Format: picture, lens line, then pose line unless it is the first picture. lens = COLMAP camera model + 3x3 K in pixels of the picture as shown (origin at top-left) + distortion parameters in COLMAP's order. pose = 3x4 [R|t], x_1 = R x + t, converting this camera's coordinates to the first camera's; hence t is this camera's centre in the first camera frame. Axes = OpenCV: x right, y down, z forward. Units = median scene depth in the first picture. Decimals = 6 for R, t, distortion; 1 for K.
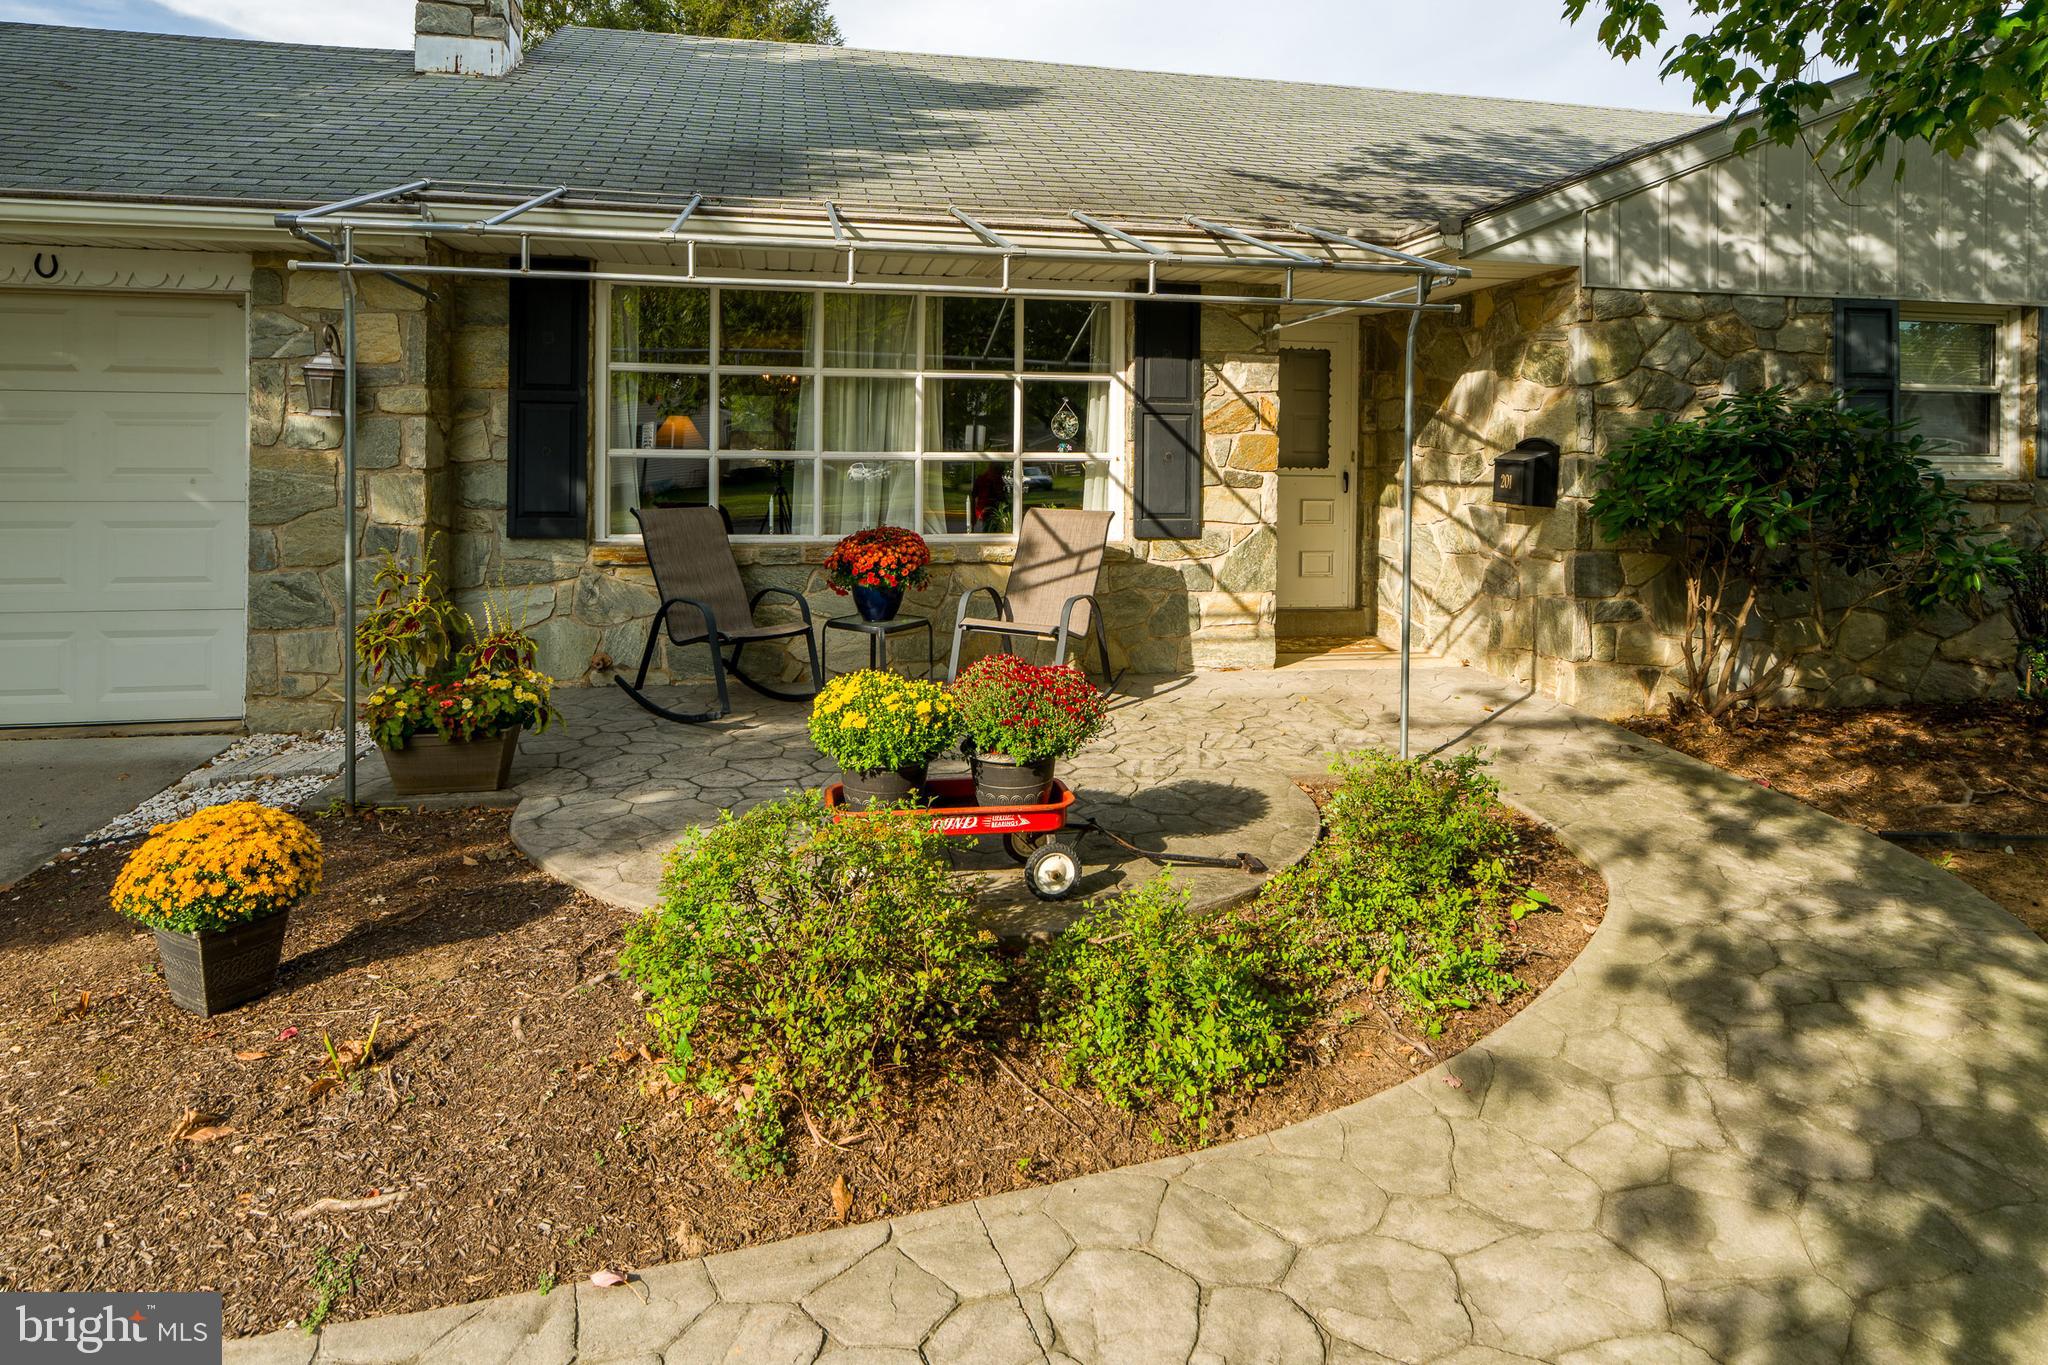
lens RADIAL K [[929.3, 0, 1028.8], [0, 929.3, 699.2], [0, 0, 1]] dist [0.000105, 0.000273]
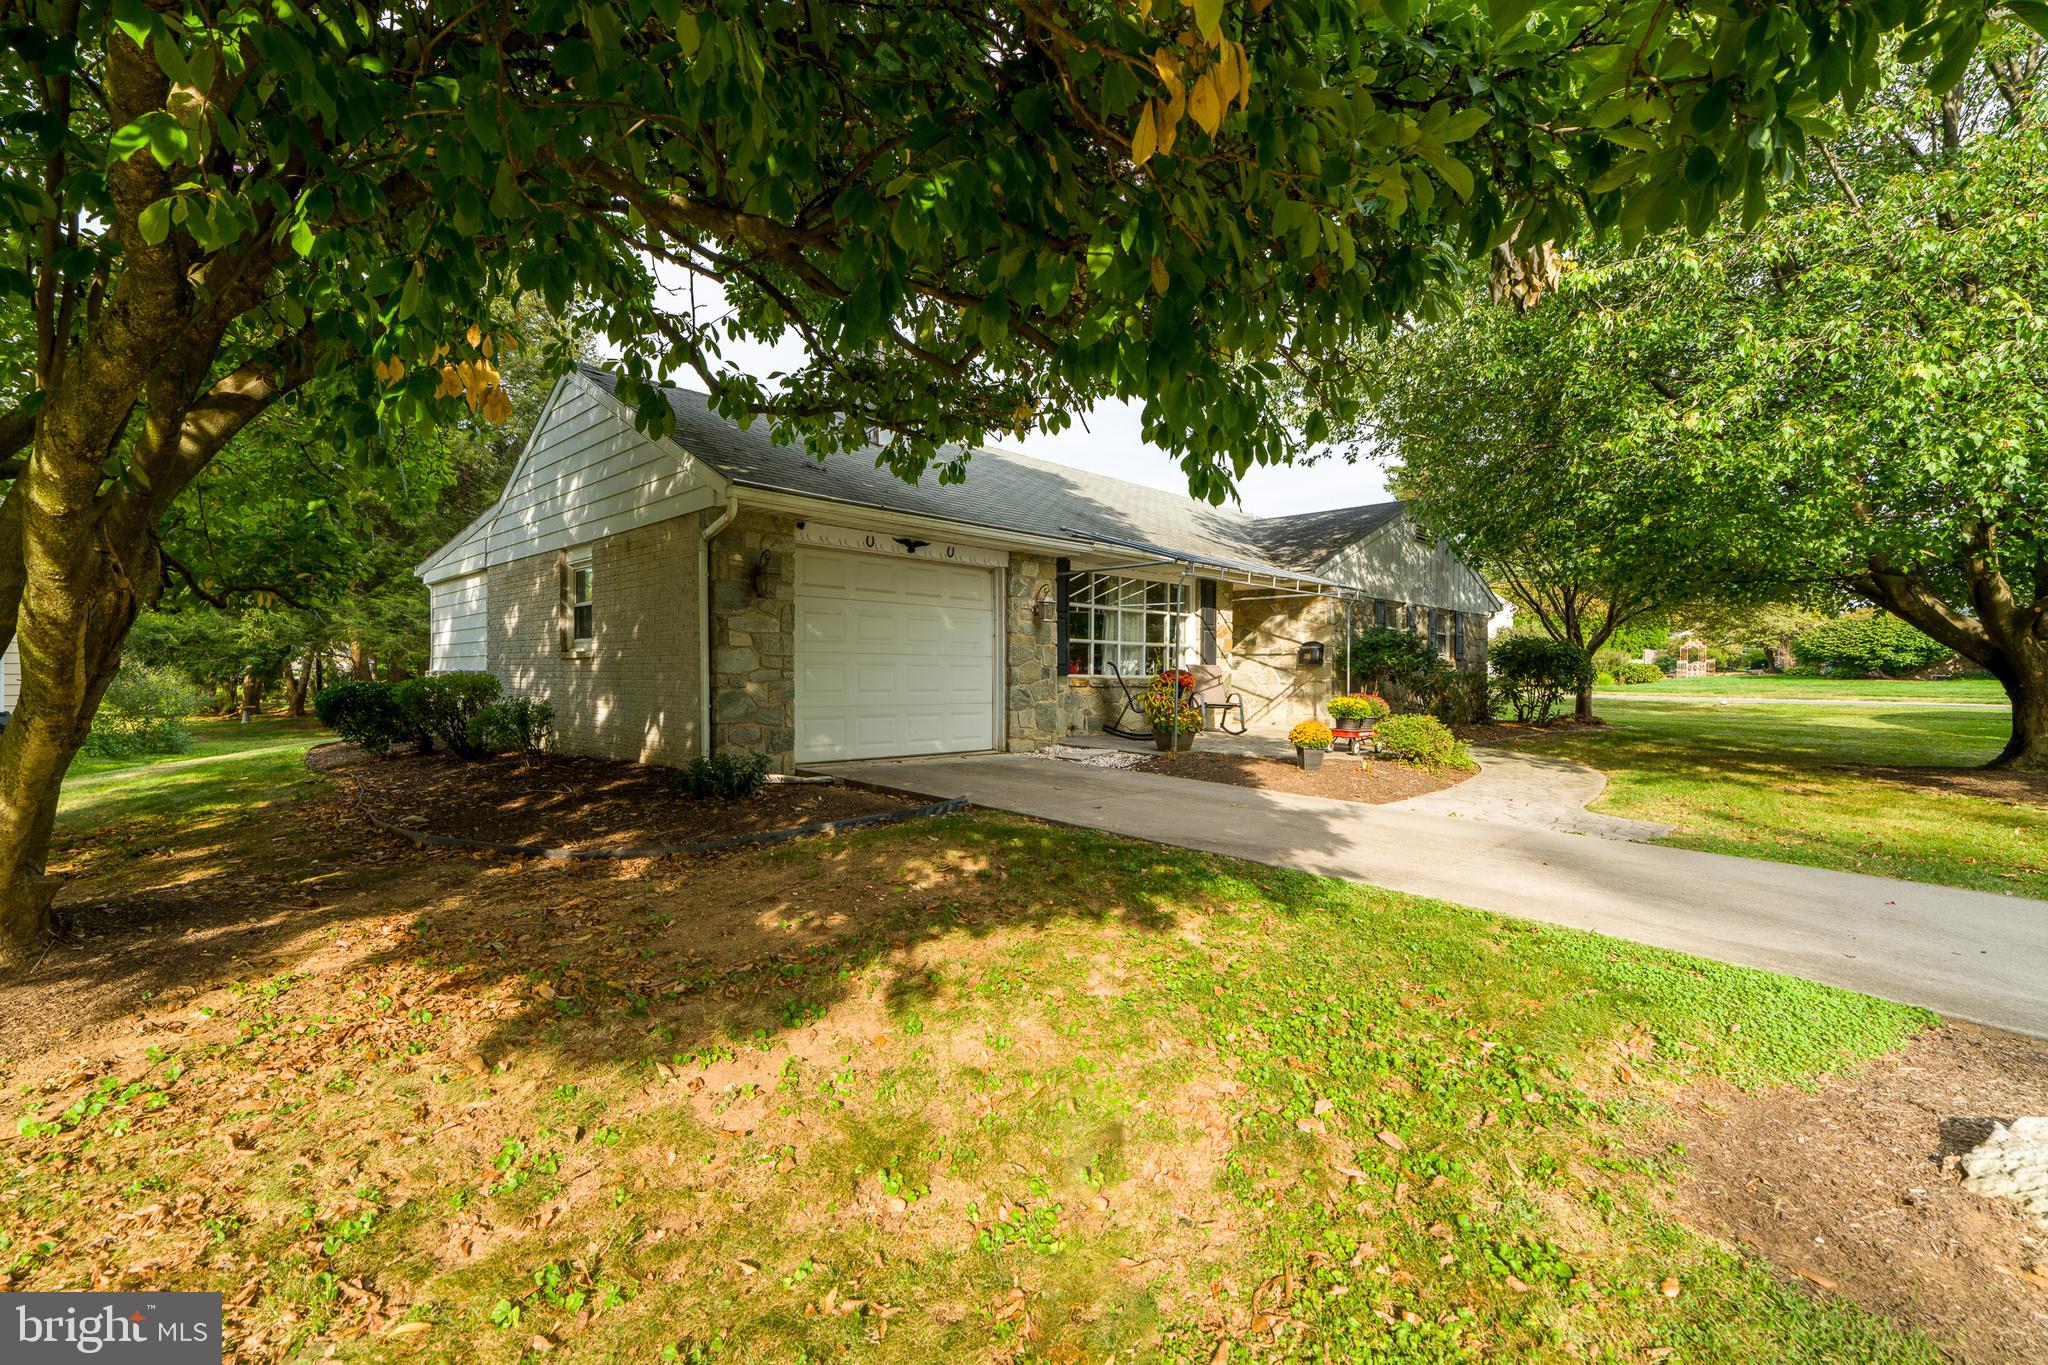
lens RADIAL K [[929.3, 0, 1028.8], [0, 929.3, 699.2], [0, 0, 1]] dist [0.000105, 0.000273]
pose [[0.811634, -0.007838, 0.584114, -1.764503], [0.126666, 0.978482, -0.162875, 0.218647], [-0.570269, 0.206182, 0.795162, -0.661933]]
